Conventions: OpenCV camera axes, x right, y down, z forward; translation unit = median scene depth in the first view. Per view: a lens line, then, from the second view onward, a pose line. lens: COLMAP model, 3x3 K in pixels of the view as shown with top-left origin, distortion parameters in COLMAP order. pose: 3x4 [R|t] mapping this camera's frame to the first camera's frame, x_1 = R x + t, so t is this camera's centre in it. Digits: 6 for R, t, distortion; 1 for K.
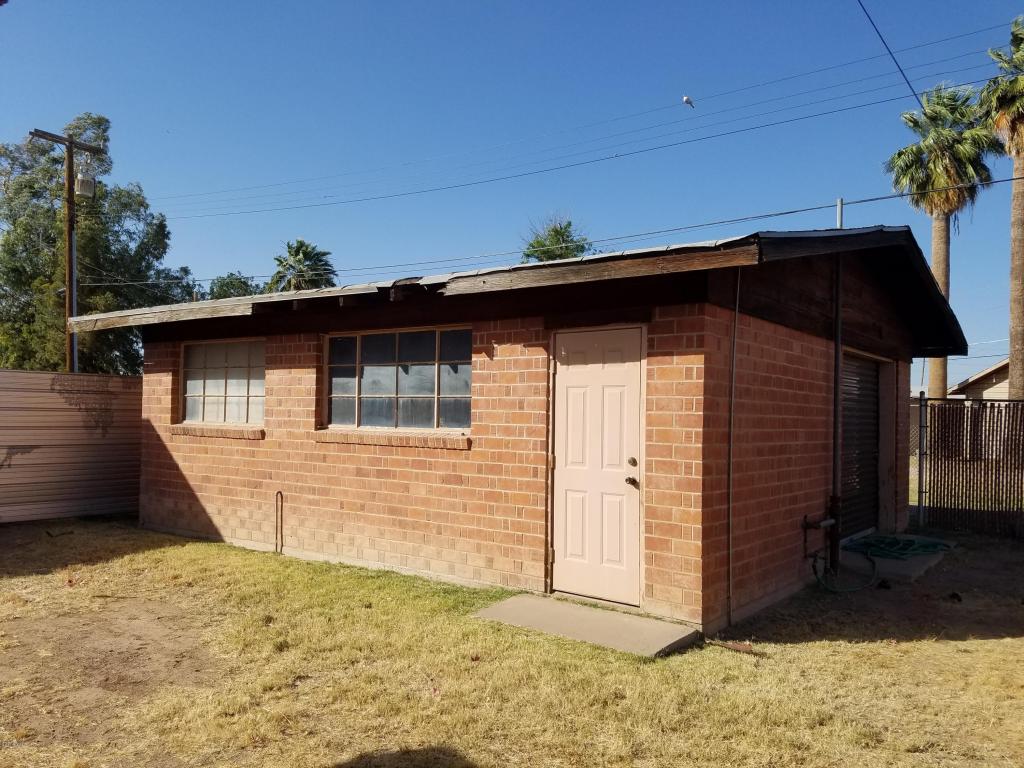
lens RADIAL K [[784.4, 0, 484.1], [0, 784.4, 407.4], [0, 0, 1]] dist [0.137513, -0.190214]
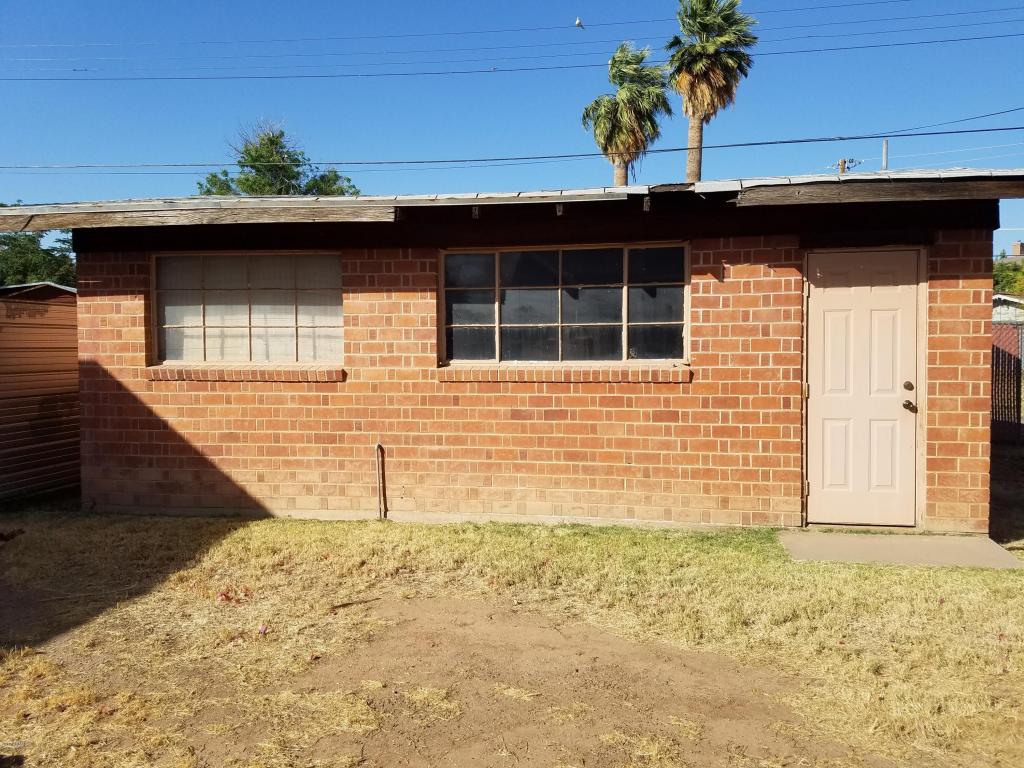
lens RADIAL K [[784.4, 0, 470.3], [0, 784.4, 387.5], [0, 0, 1]] dist [0.137513, -0.190214]
pose [[0.885287, -0.047921, 0.462569, -0.626456], [0.017402, 0.997394, 0.070022, -0.007729], [-0.464719, -0.053940, 0.883814, 0.291067]]
